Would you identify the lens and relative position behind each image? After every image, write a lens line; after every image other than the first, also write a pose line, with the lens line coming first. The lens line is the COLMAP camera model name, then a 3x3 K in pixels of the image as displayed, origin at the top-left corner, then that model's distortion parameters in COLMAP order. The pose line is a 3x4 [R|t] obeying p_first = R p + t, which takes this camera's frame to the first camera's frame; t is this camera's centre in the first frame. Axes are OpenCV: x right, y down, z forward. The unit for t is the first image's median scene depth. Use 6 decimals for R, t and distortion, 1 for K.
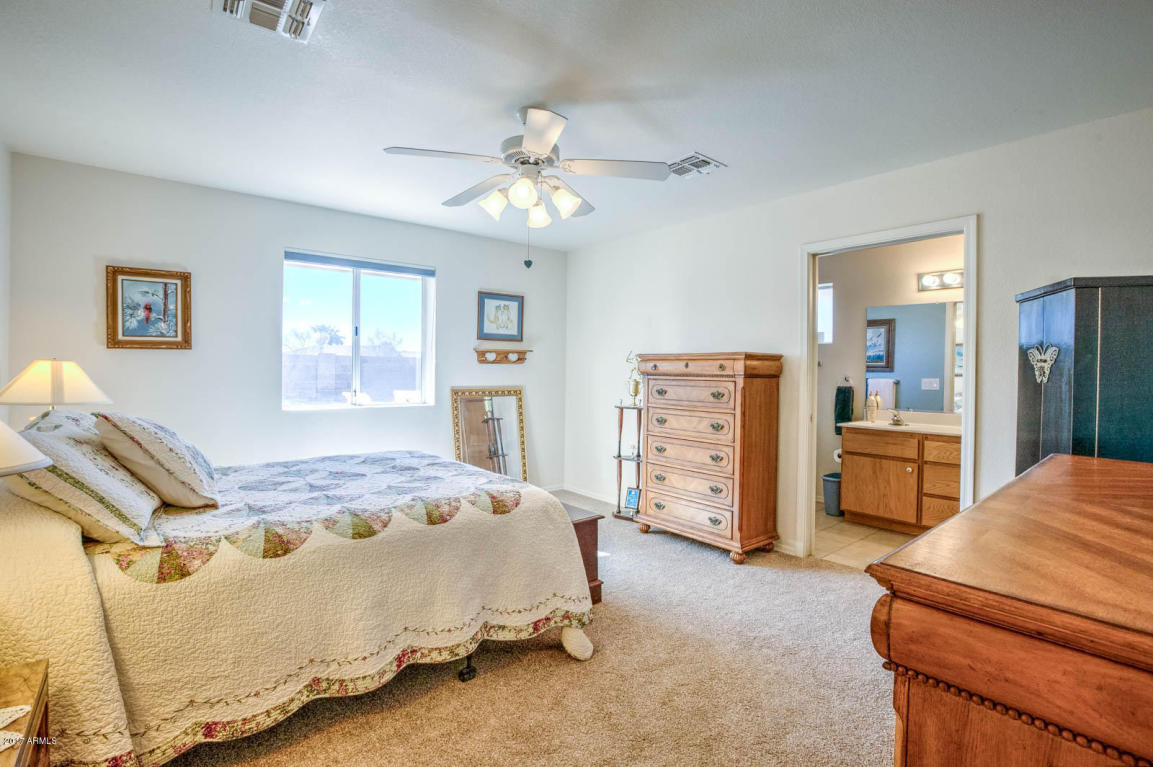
lens RADIAL K [[542.8, 0, 583.6], [0, 542.8, 361.8], [0, 0, 1]] dist [-0.057412, 0.021355]
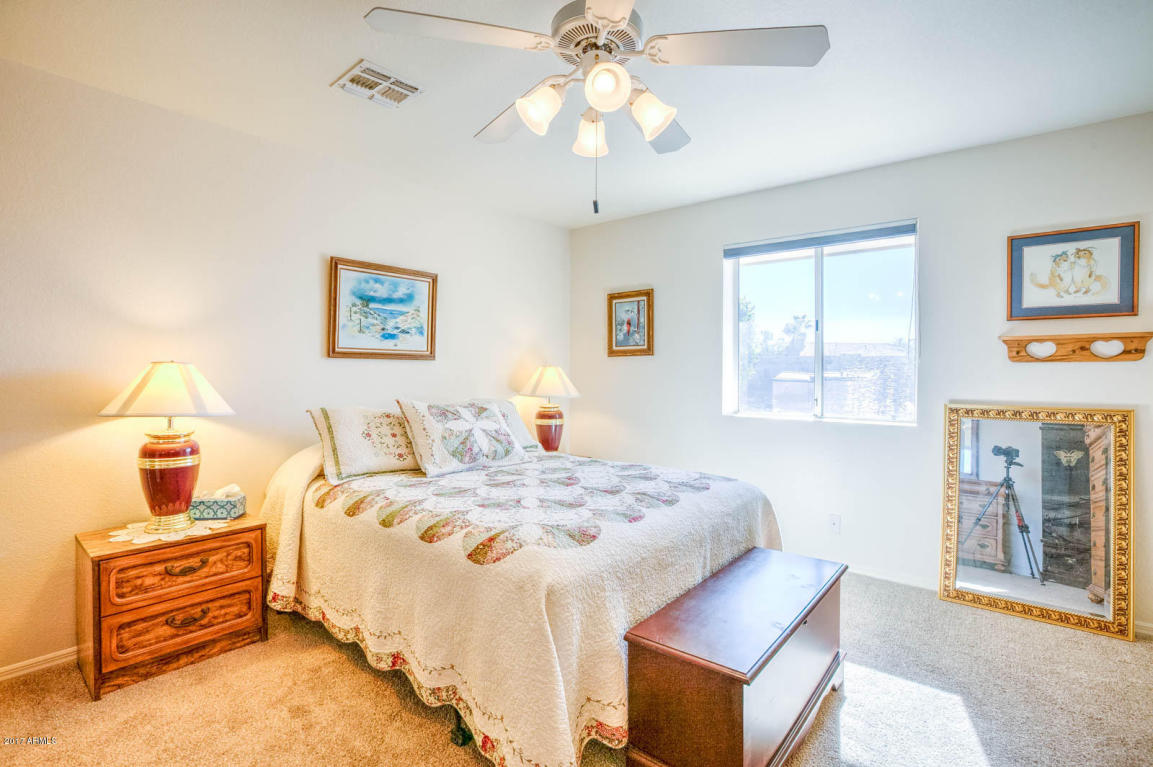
lens RADIAL K [[542.8, 0, 583.6], [0, 542.8, 361.8], [0, 0, 1]] dist [-0.057412, 0.021355]
pose [[0.177180, -0.020223, -0.983971, 0.396719], [0.011791, 0.999761, -0.018424, 0.011105], [0.984108, -0.008338, 0.177376, 0.649760]]
